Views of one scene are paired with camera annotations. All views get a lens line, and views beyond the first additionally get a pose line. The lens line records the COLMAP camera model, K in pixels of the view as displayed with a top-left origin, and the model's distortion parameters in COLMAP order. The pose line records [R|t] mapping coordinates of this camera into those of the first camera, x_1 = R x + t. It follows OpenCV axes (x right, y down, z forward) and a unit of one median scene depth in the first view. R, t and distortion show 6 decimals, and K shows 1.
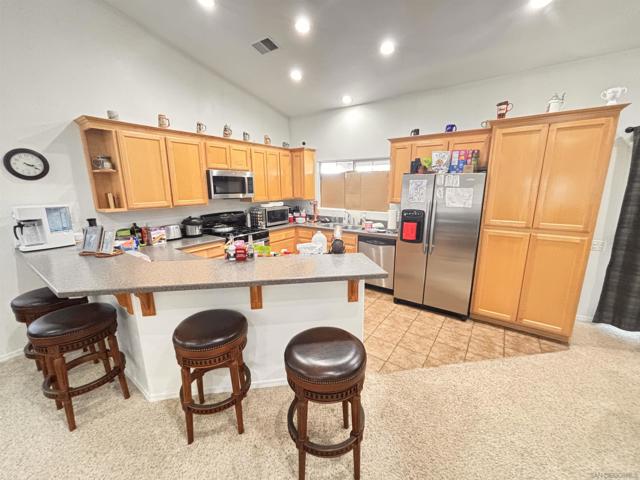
lens RADIAL K [[257.9, 0, 319.3], [0, 257.9, 240.7], [0, 0, 1]] dist [0.000494, 0.001157]
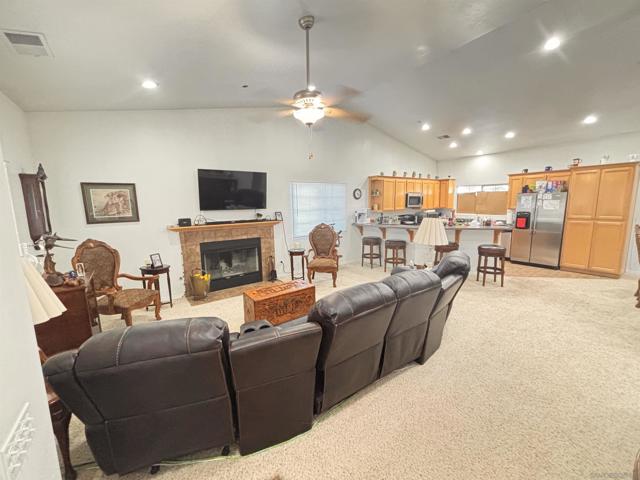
lens RADIAL K [[257.9, 0, 318.4], [0, 257.9, 238.7], [0, 0, 1]] dist [0.000494, 0.001157]
pose [[0.944555, 0.033900, -0.326599, -0.439654], [-0.055946, 0.996728, -0.058345, 0.275108], [0.323552, 0.073382, 0.943360, -1.277577]]
